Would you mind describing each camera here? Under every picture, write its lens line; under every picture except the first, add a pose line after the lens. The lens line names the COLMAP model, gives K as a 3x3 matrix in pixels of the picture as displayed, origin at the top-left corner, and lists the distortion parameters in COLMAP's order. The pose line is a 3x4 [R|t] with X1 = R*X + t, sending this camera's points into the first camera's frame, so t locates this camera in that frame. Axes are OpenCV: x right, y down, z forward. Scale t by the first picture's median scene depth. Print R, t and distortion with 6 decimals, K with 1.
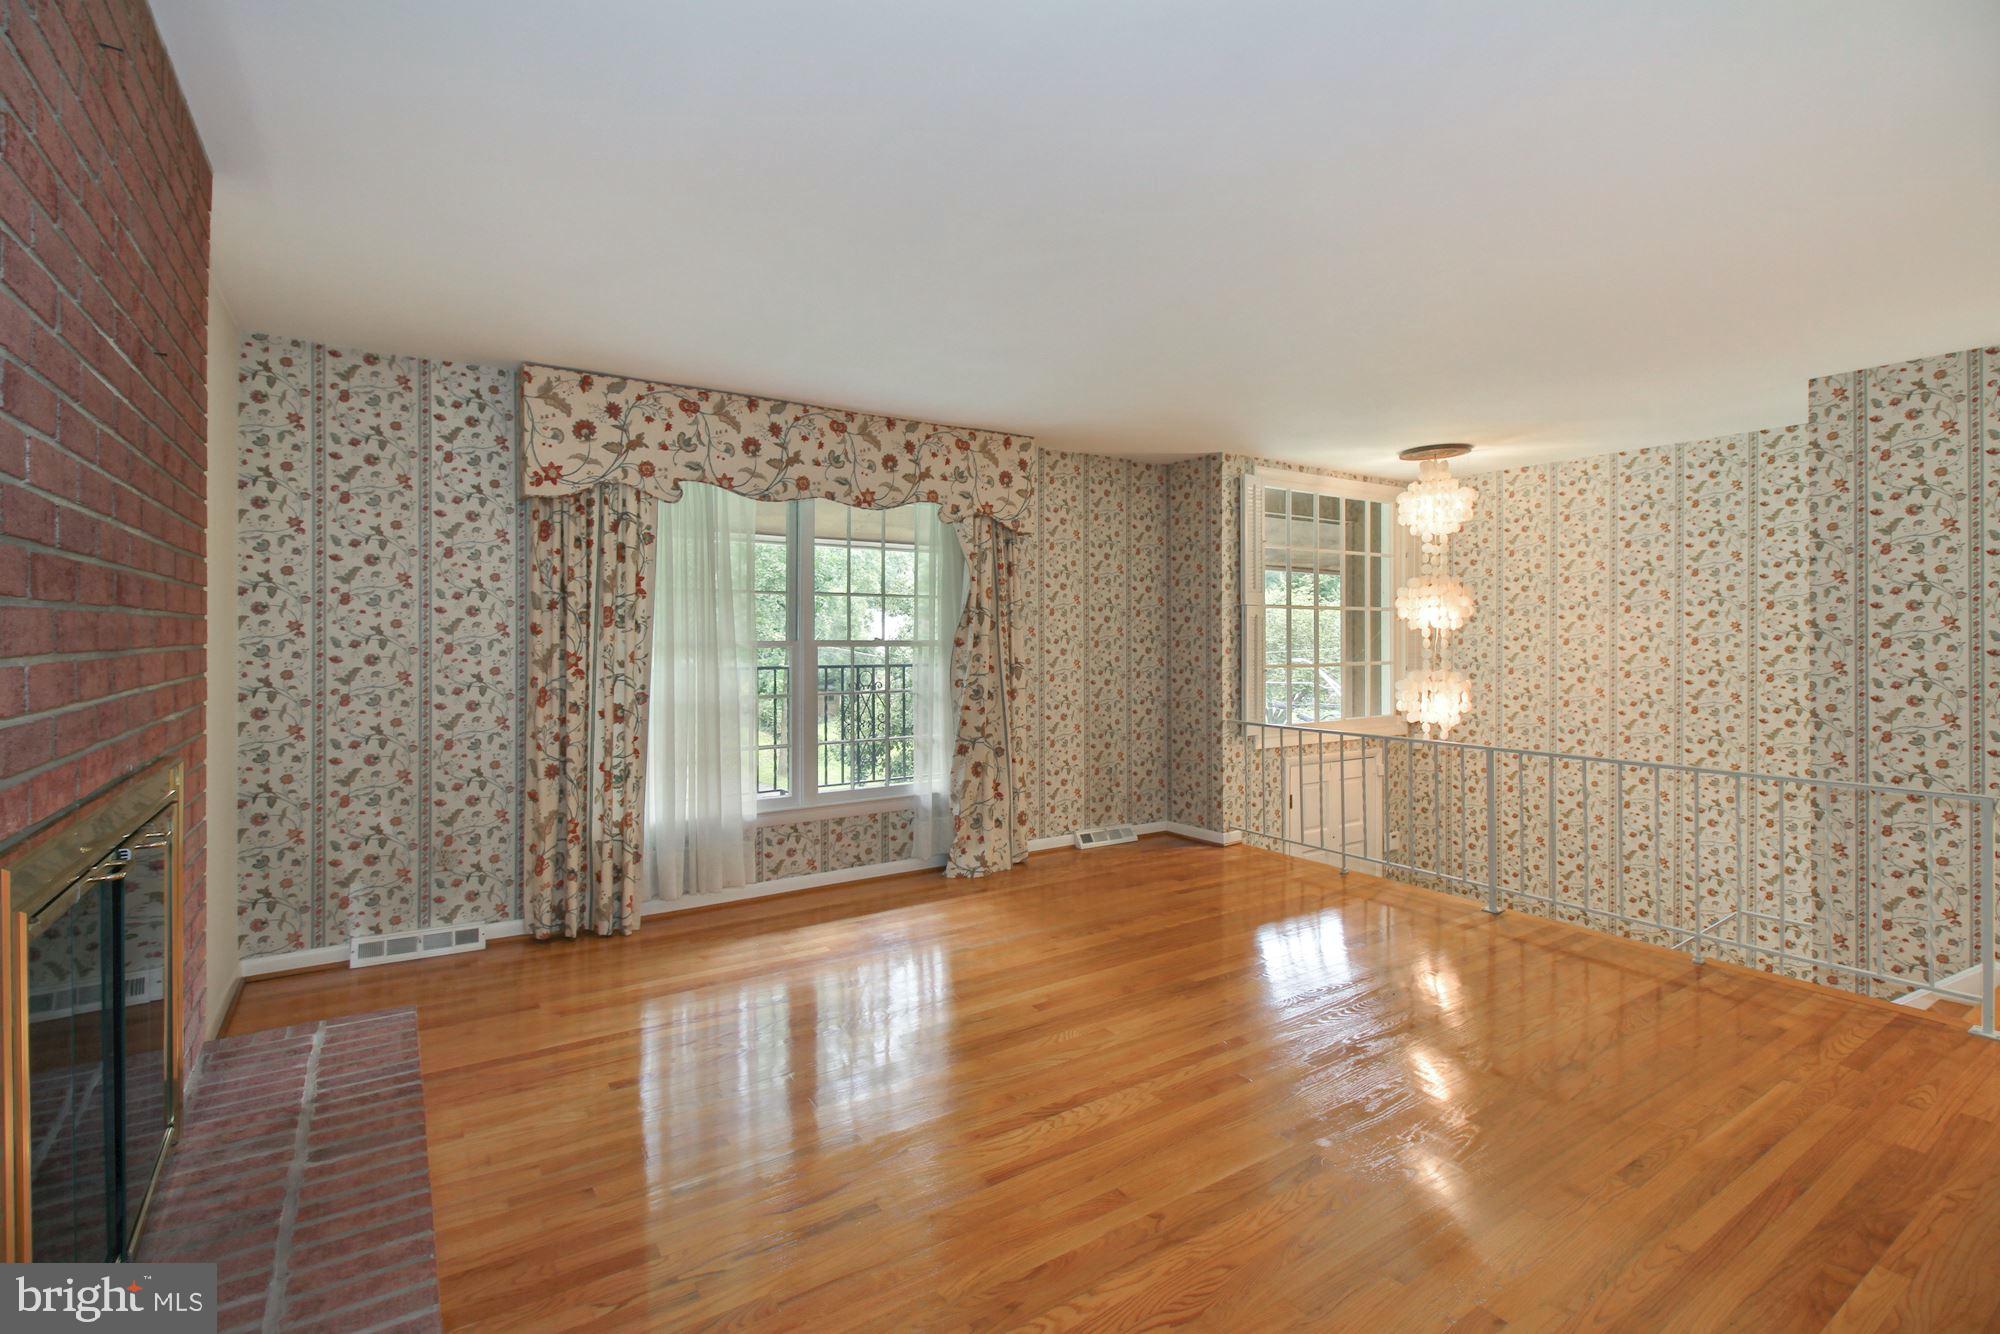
lens RADIAL K [[929.9, 0, 999.2], [0, 929.9, 638.5], [0, 0, 1]] dist [0.013382, -0.010559]
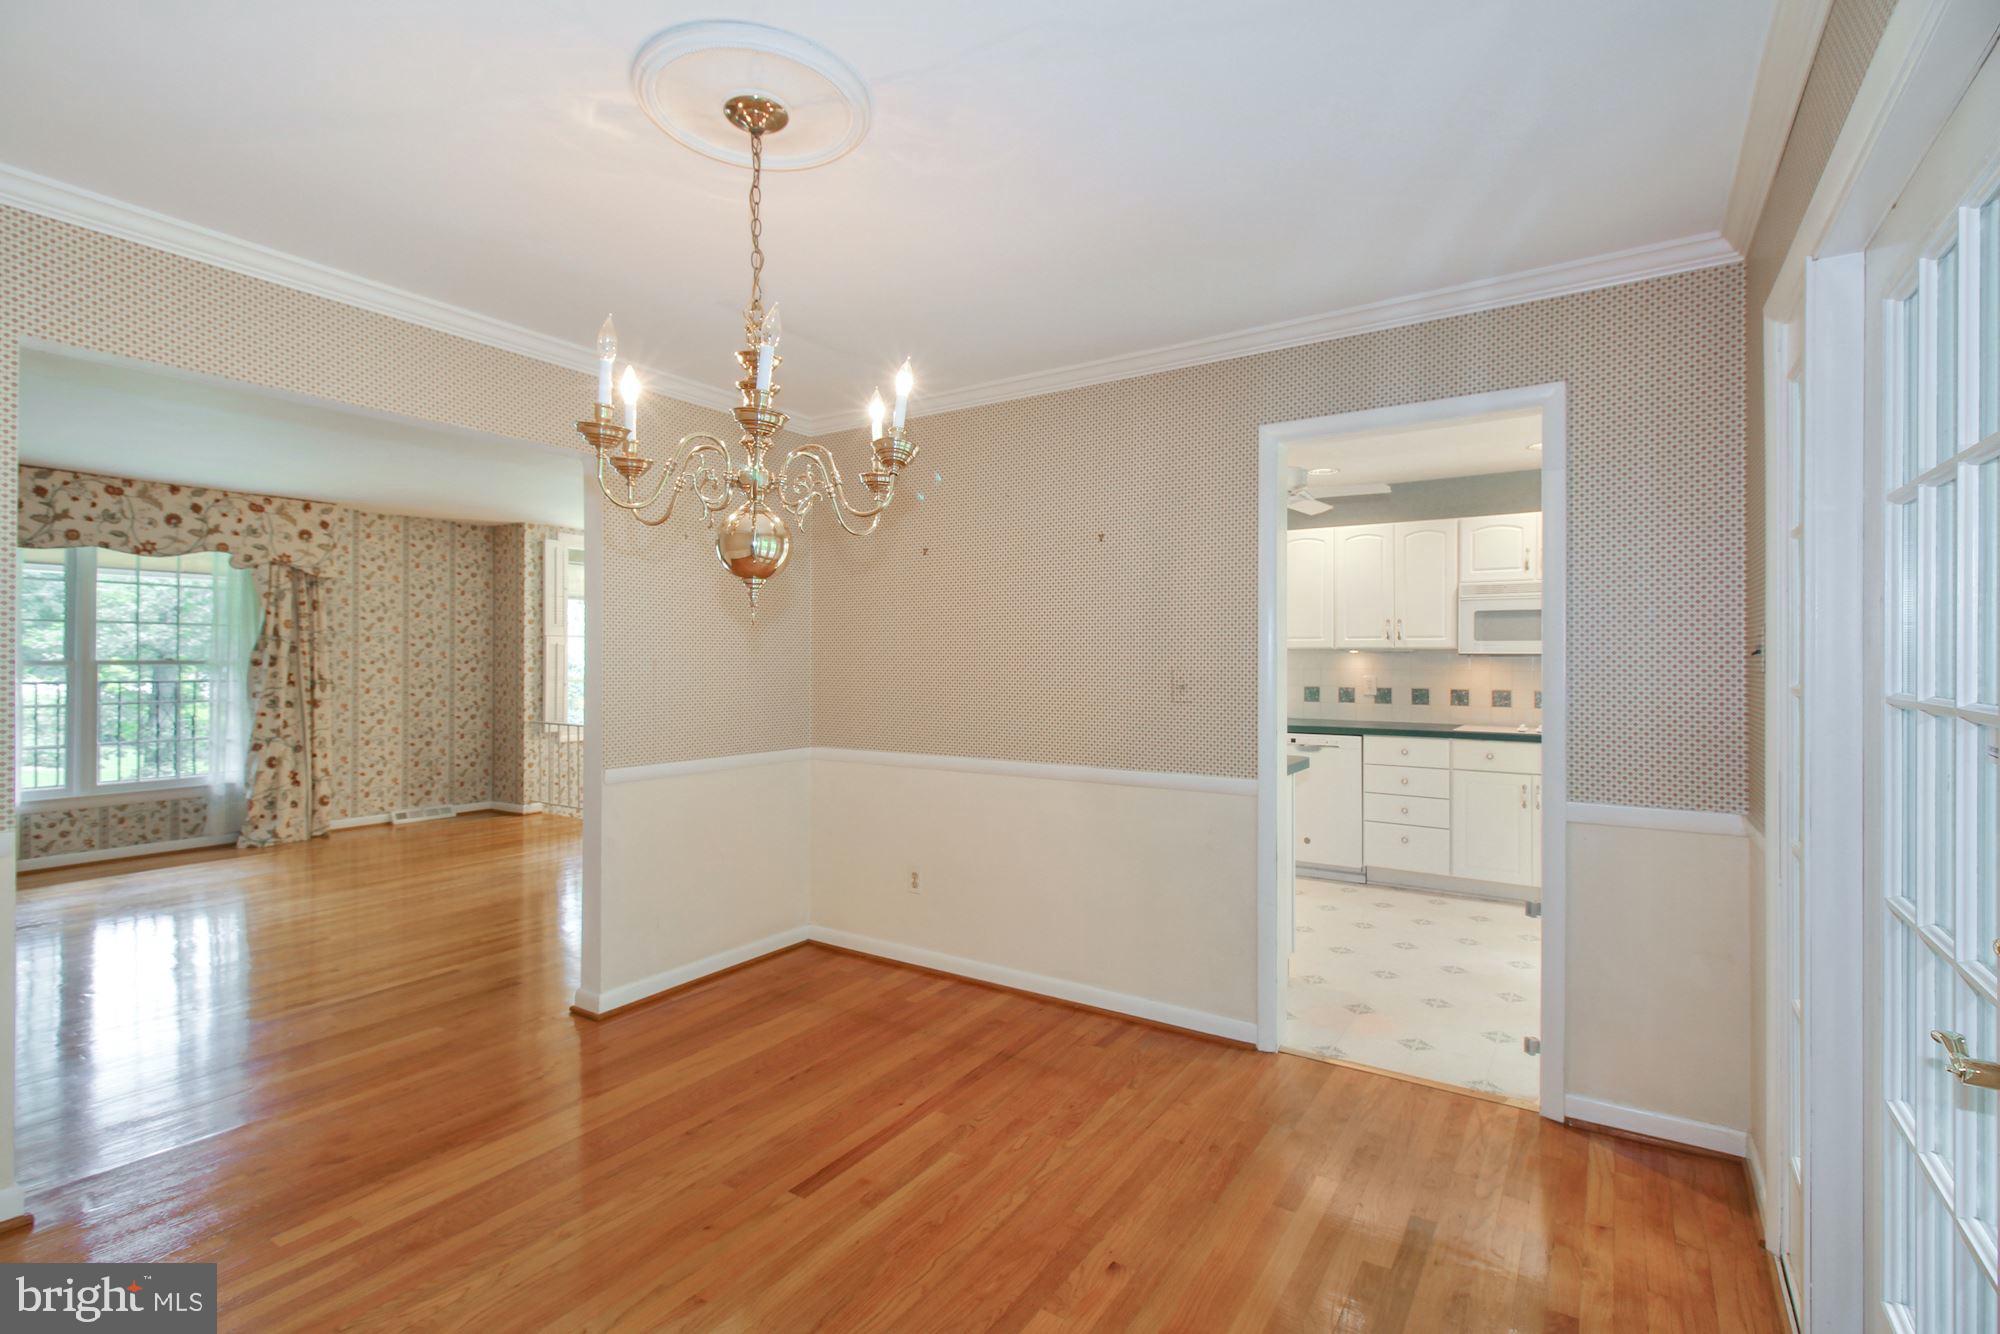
lens RADIAL K [[929.9, 0, 1036.3], [0, 929.9, 655.1], [0, 0, 1]] dist [0.013382, -0.010559]
pose [[0.909963, 0.004612, 0.414664, 0.414481], [-0.000241, 0.999944, -0.010593, 0.007534], [-0.414689, 0.009540, 0.909913, -0.623111]]
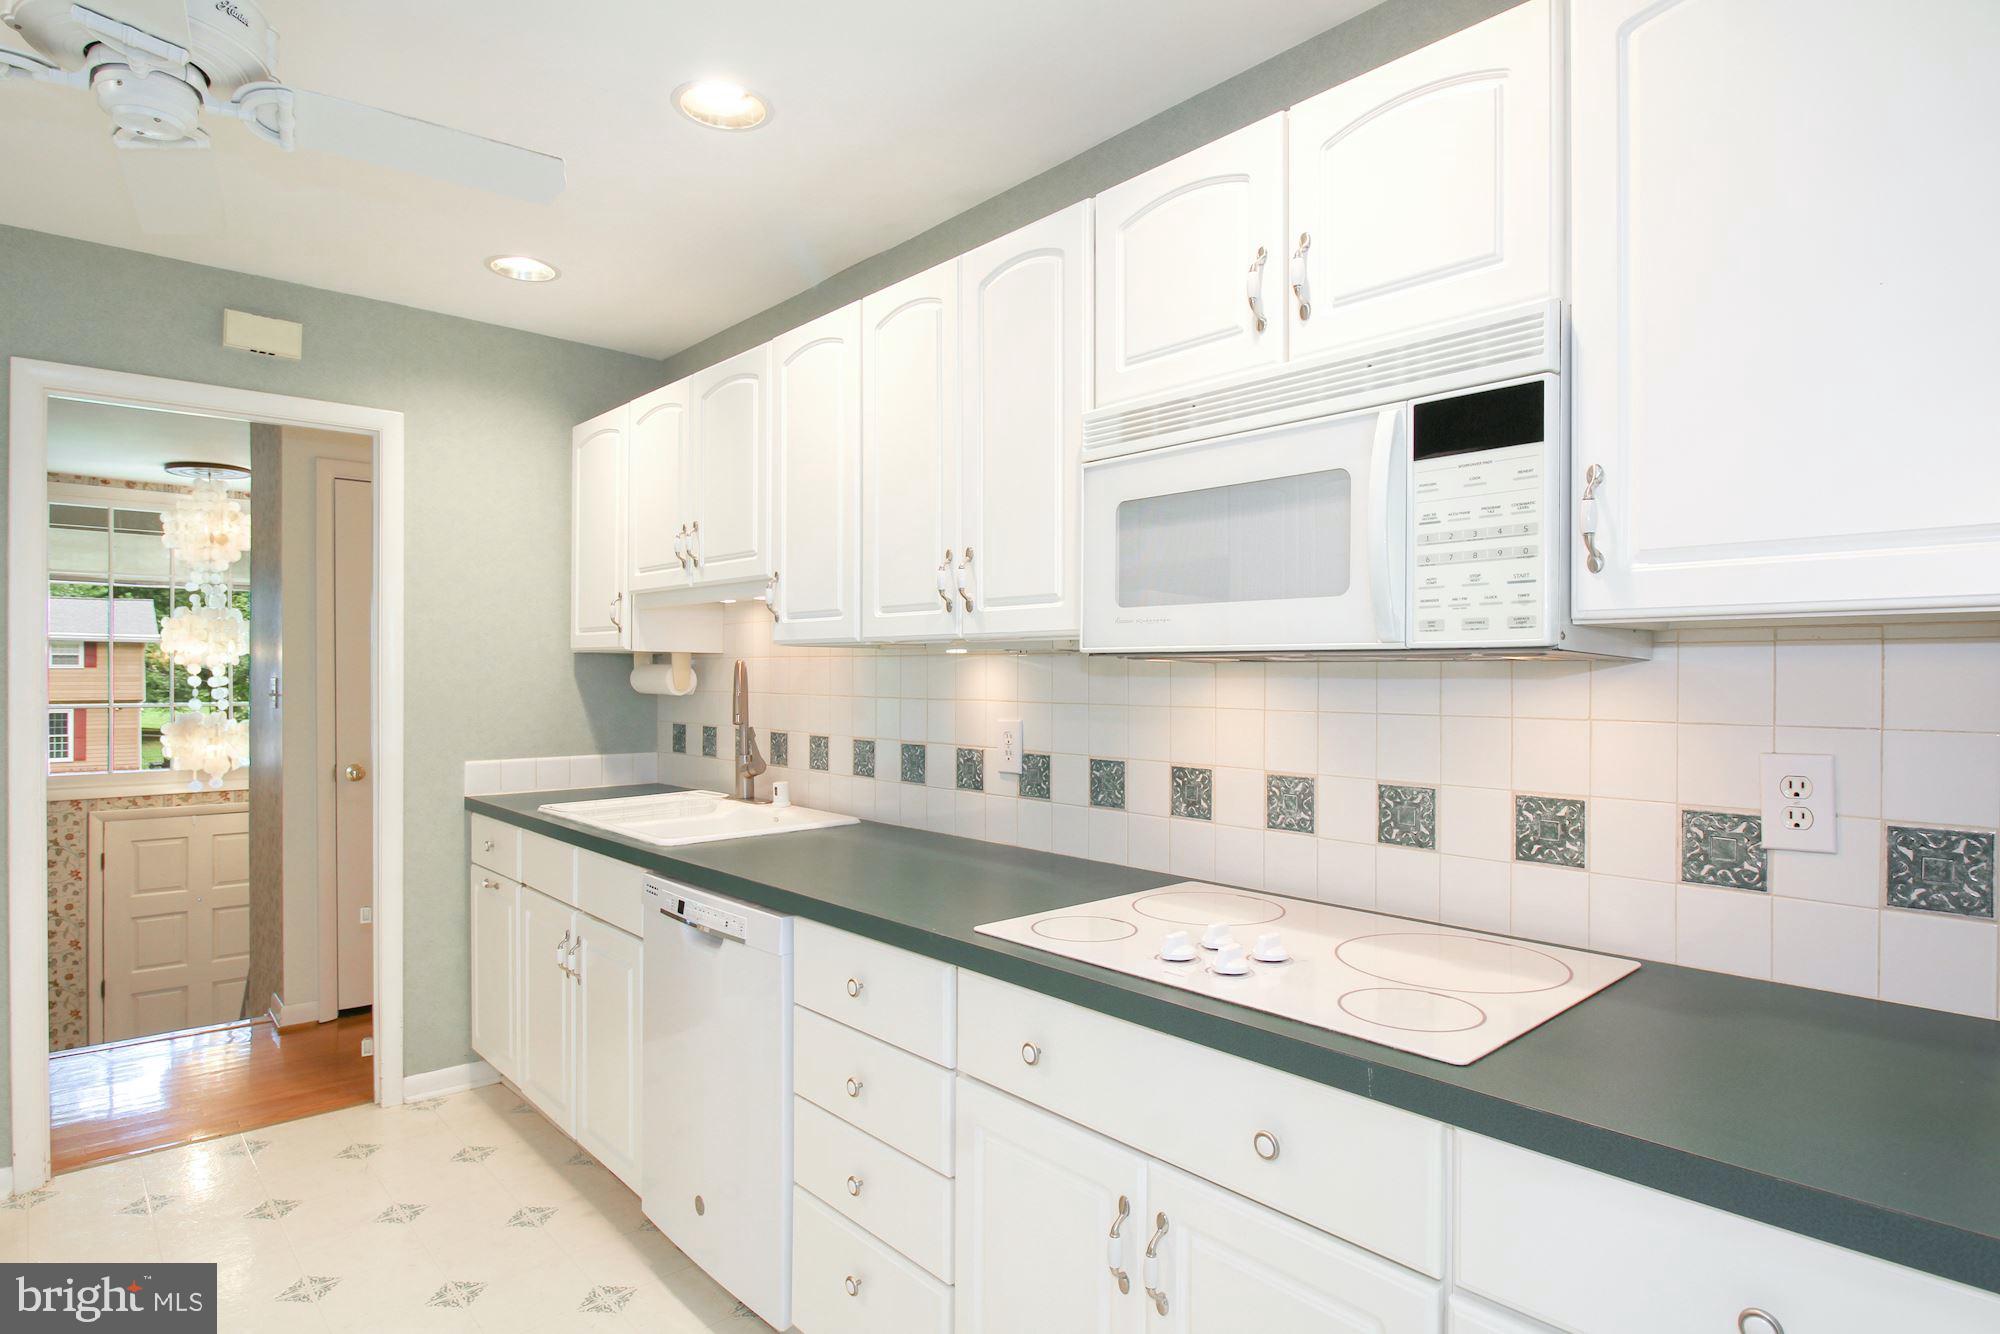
lens RADIAL K [[1053.6, 0, 983.8], [0, 1053.6, 671.9], [0, 0, 1]] dist [-0.003097, -0.009968]
pose [[0.991336, -0.002057, 0.131338, 1.295333], [0.002590, 0.999989, -0.003891, 0.001514], [-0.131328, 0.004198, 0.991330, -0.153295]]
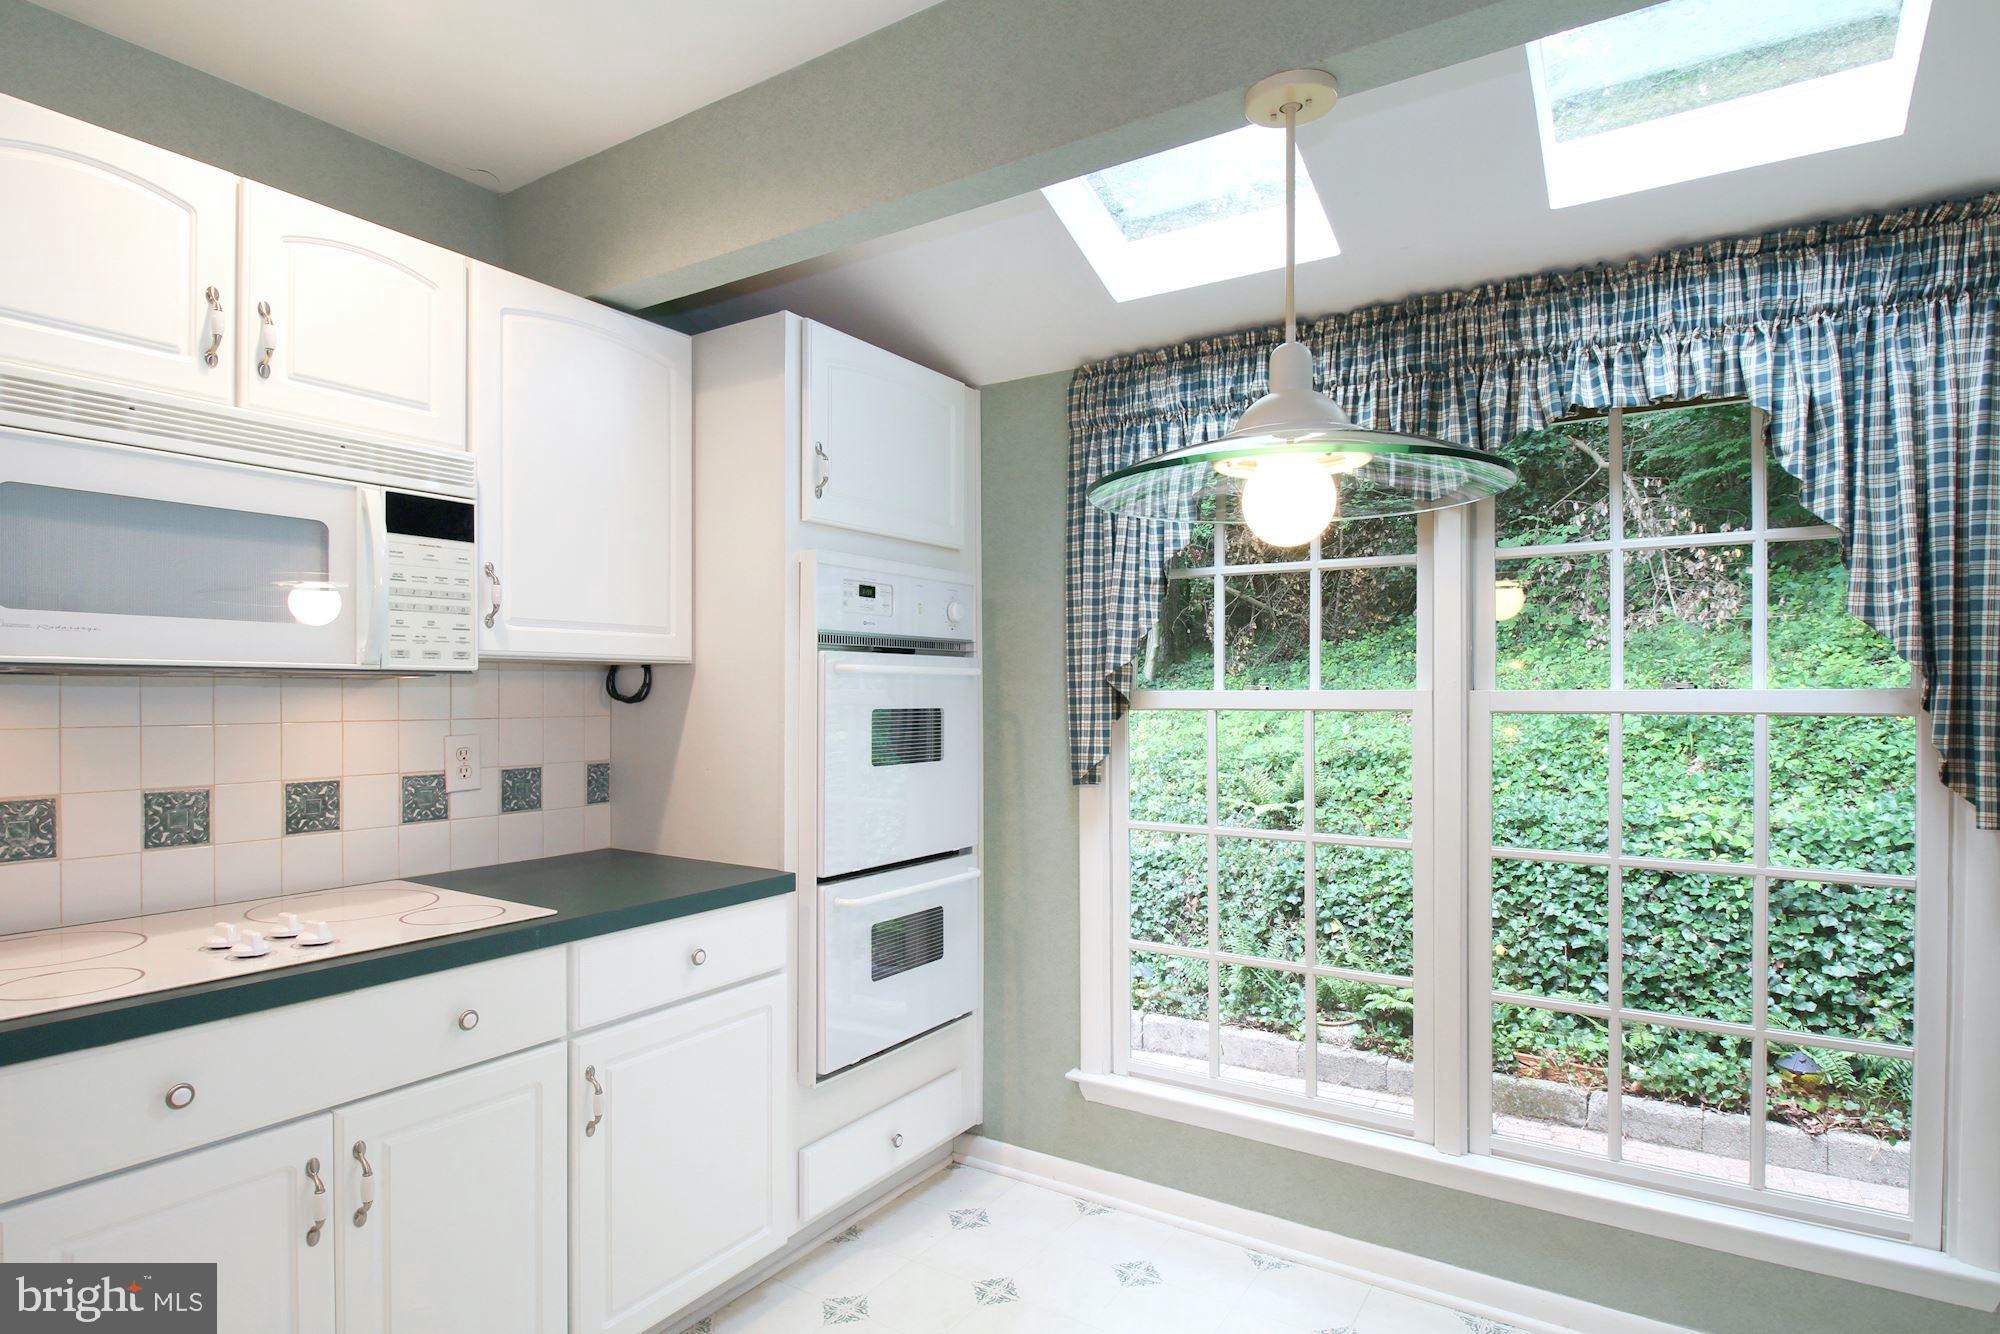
lens RADIAL K [[1053.6, 0, 1012.0], [0, 1053.6, 704.7], [0, 0, 1]] dist [-0.003097, -0.009968]
pose [[-0.390155, -0.014040, 0.920642, 0.992975], [0.001879, 0.999870, 0.016045, 0.001517], [-0.920747, 0.007990, -0.390078, 0.057403]]
